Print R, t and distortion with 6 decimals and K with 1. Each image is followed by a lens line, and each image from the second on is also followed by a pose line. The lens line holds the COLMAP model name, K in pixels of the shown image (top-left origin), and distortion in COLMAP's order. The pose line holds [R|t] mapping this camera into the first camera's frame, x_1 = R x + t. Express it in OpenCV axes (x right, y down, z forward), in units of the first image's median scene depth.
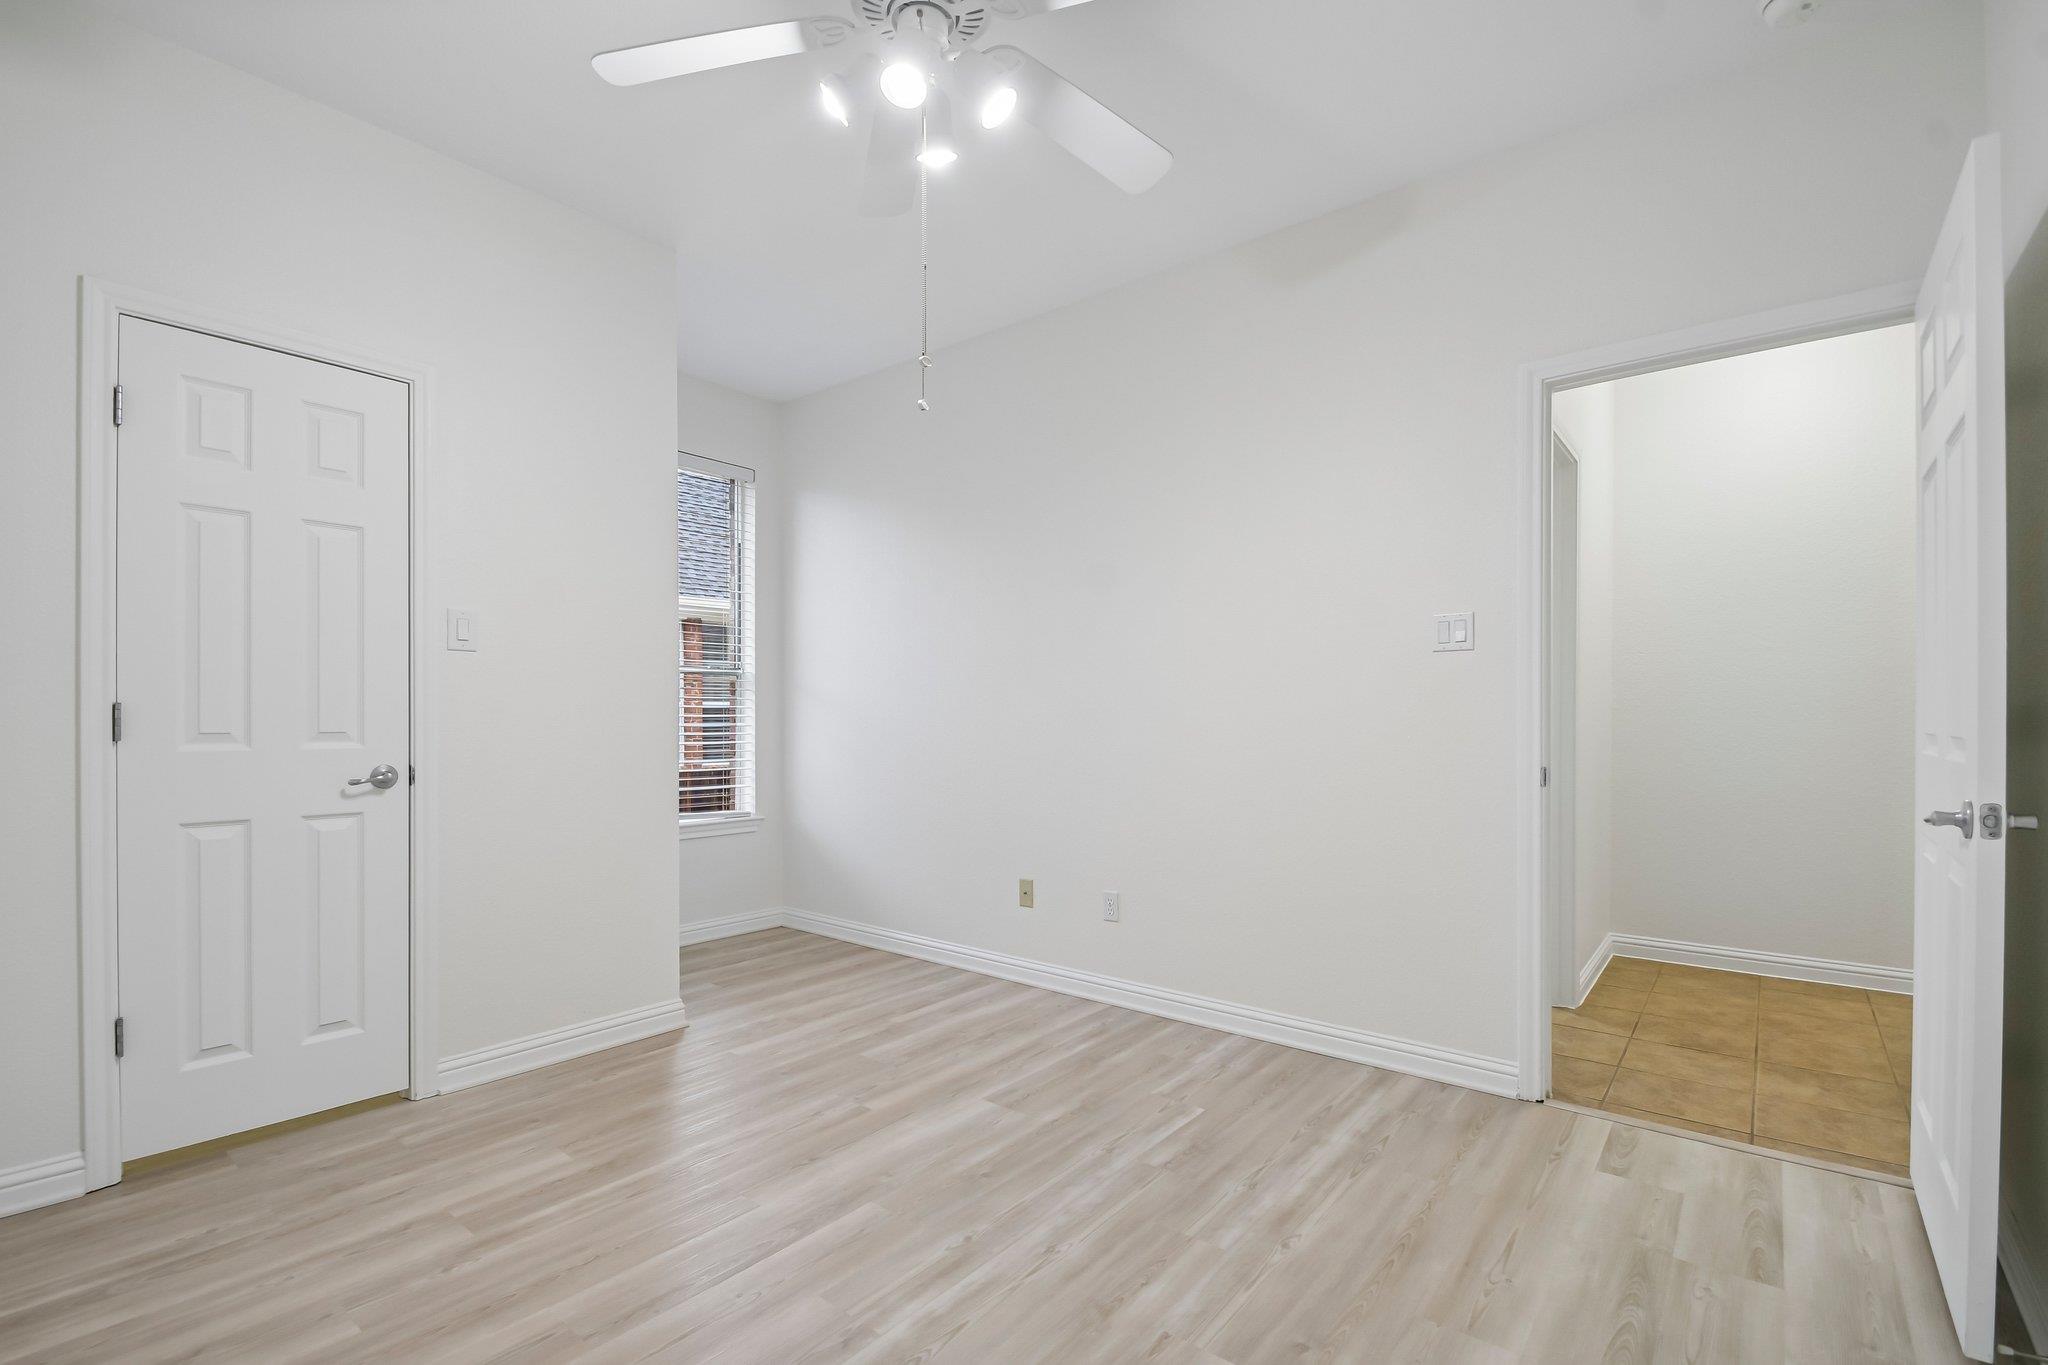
lens RADIAL K [[911.2, 0, 1021.4], [0, 911.2, 713.0], [0, 0, 1]] dist [0.010045, -0.015165]
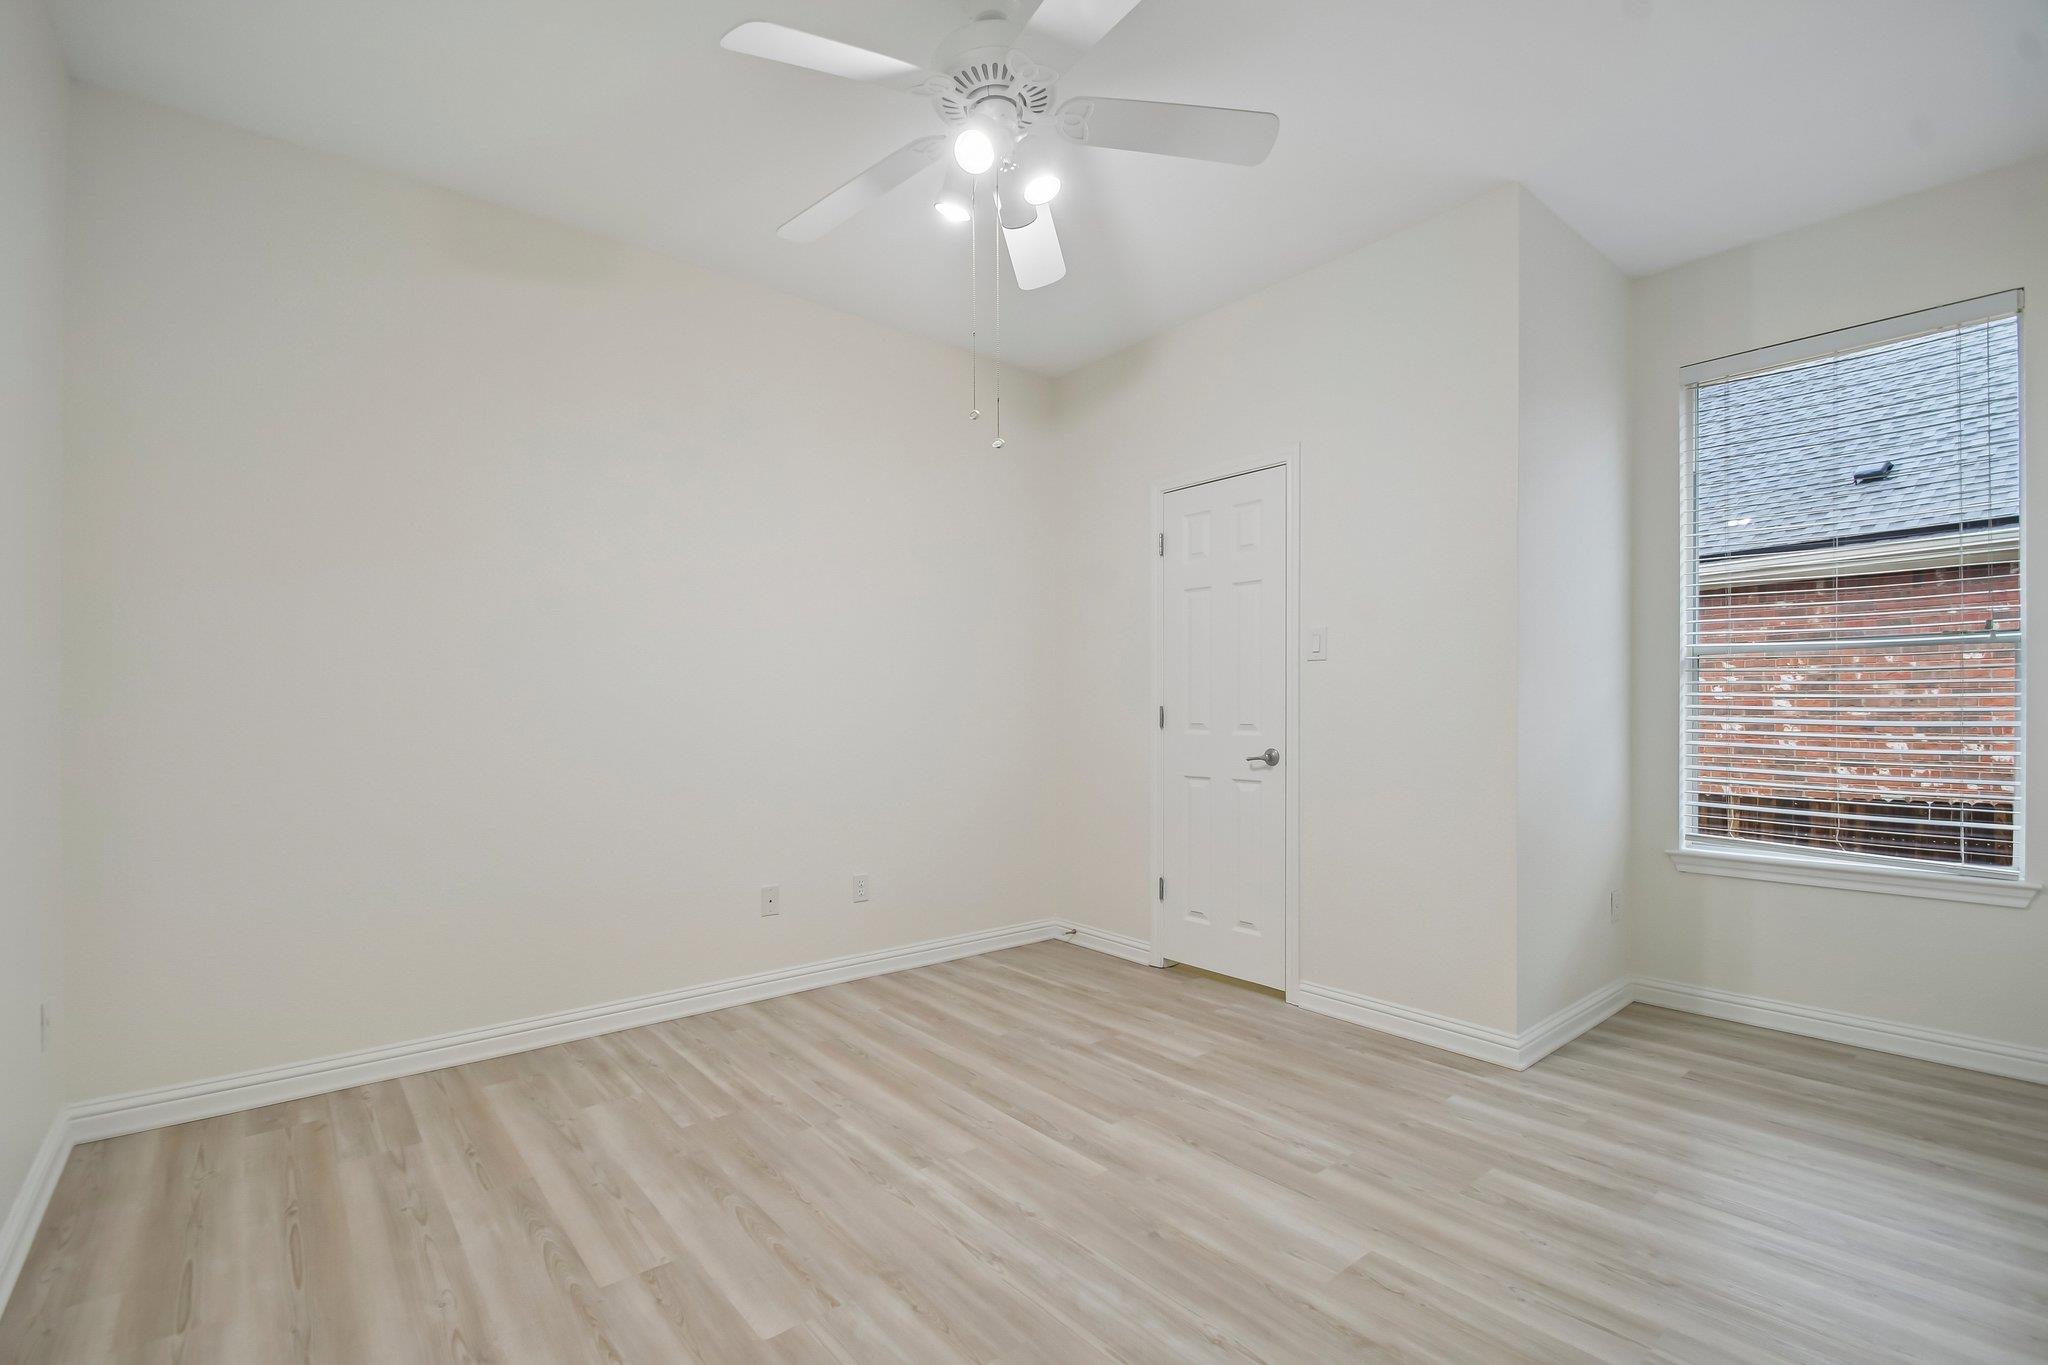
lens RADIAL K [[911.2, 0, 1021.4], [0, 911.2, 713.0], [0, 0, 1]] dist [0.010045, -0.015165]
pose [[-0.196465, -0.001353, -0.980510, 0.784783], [0.008137, 0.999962, -0.003010, 0.004820], [0.980477, -0.008570, -0.196447, 0.972590]]
